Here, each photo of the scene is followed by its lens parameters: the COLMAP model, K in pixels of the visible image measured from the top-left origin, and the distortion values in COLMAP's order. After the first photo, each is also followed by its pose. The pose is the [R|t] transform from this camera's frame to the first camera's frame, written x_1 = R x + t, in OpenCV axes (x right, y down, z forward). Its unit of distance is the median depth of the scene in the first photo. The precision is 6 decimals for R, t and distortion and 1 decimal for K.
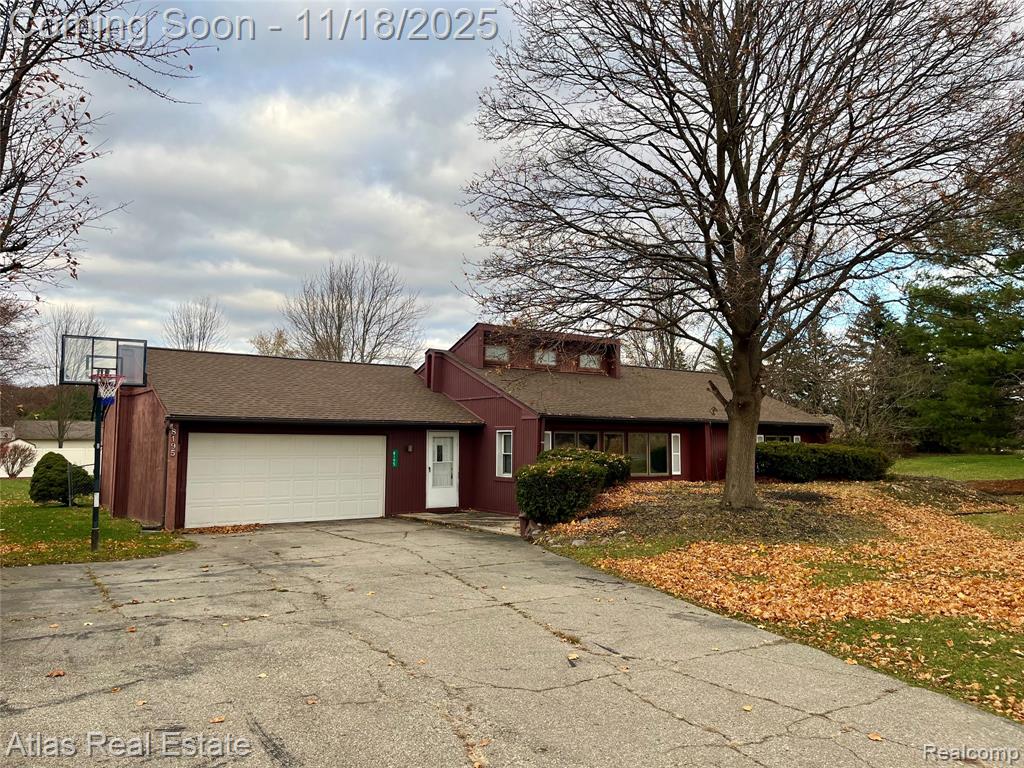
lens RADIAL K [[741.3, 0, 512.0], [0, 741.3, 384.0], [0, 0, 1]] dist [0.000208, 0.000157]
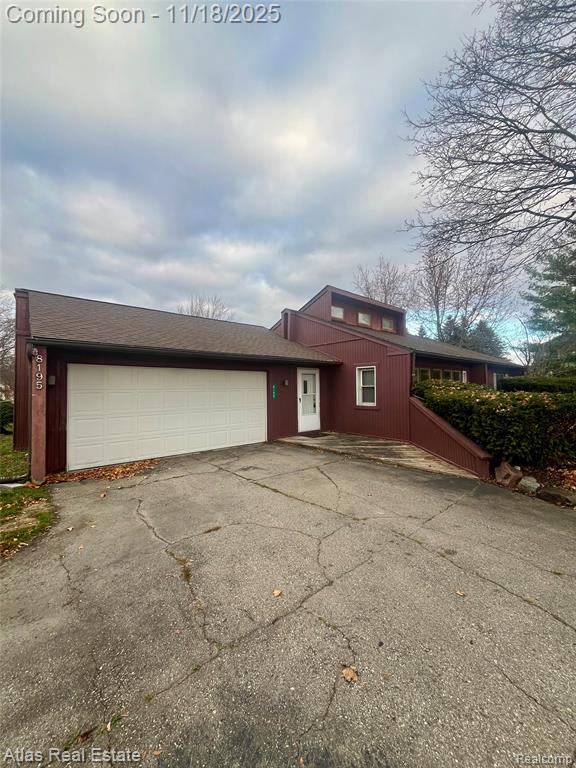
lens RADIAL K [[308.3, 0, 291.1], [0, 308.3, 380.8], [0, 0, 1]] dist [-0.002101, -0.000413]
pose [[0.996122, -0.008749, 0.087541, -0.169797], [0.003700, 0.998329, 0.057673, 0.055040], [-0.087899, -0.057126, 0.994490, 0.506864]]
